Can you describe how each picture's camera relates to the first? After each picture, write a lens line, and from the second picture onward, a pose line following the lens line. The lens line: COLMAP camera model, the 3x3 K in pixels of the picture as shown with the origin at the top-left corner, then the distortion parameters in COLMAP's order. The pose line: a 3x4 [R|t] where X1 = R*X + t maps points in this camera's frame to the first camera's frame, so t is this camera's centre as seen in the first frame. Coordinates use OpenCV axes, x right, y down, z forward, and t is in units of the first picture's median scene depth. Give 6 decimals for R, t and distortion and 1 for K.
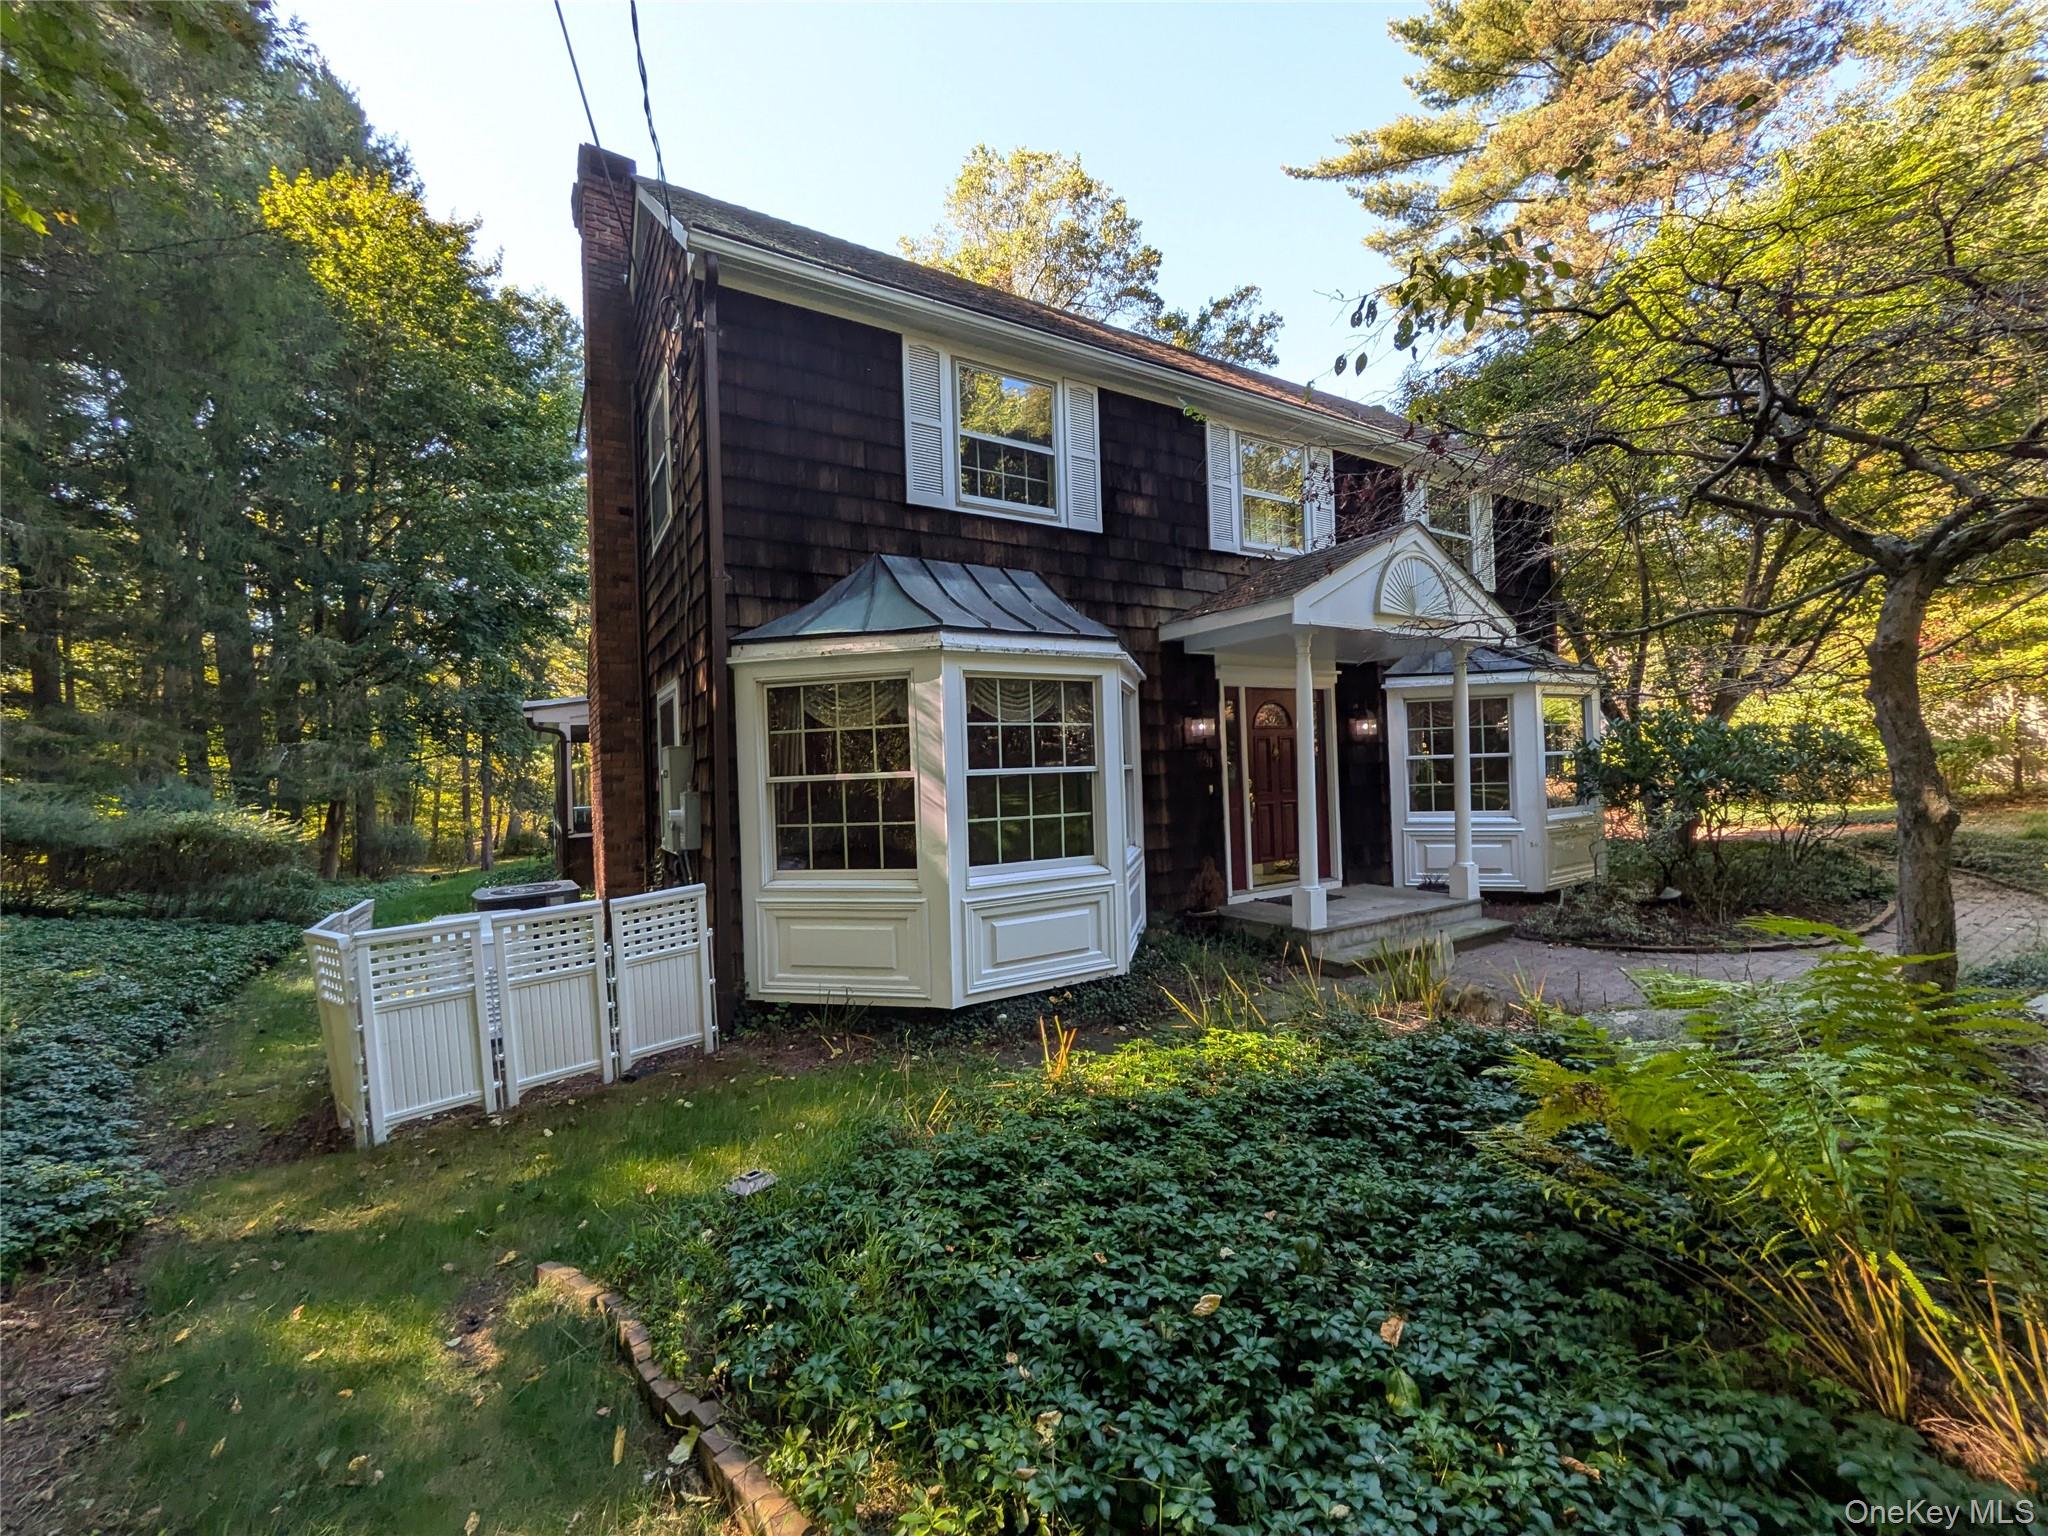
lens RADIAL K [[813.2, 0, 1032.7], [0, 813.2, 779.2], [0, 0, 1]] dist [-0.004056, -0.000392]
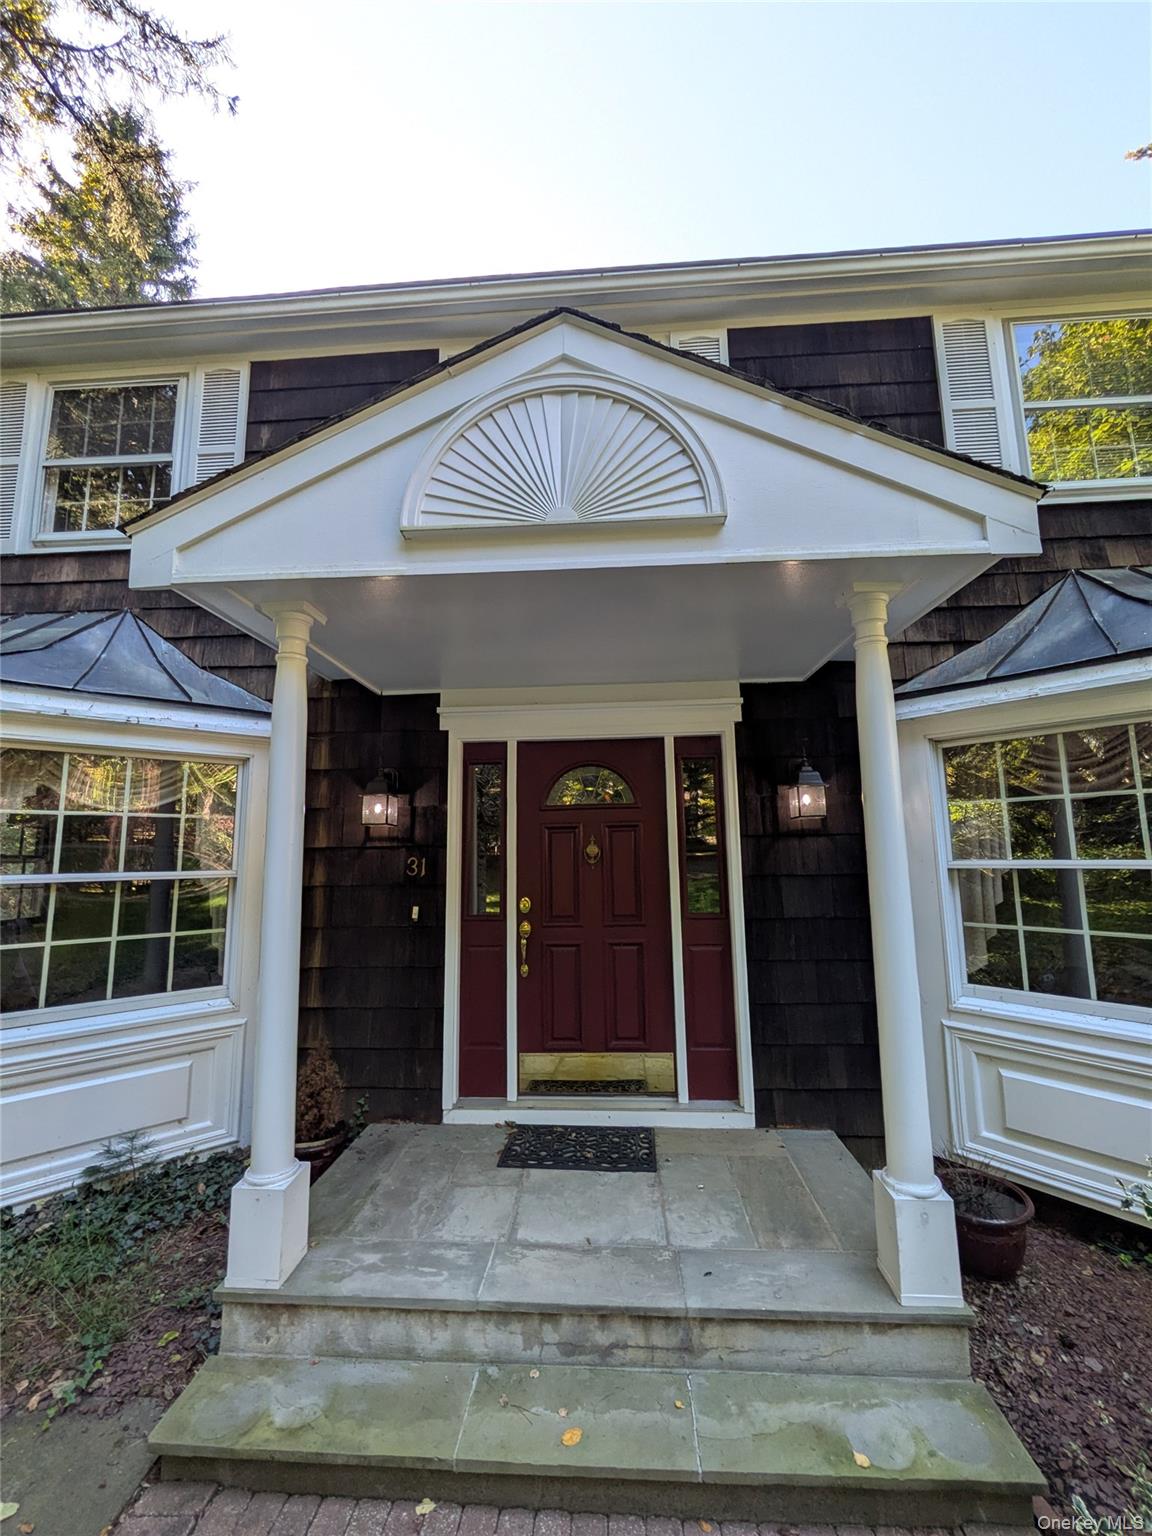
lens RADIAL K [[609.9, 0, 573.4], [0, 609.9, 764.7], [0, 0, 1]] dist [-0.004056, -0.000392]
pose [[0.803923, -0.064620, -0.591213, 0.539252], [-0.014602, 0.991635, -0.128243, -0.037663], [0.594555, 0.111730, 0.796254, 0.634305]]
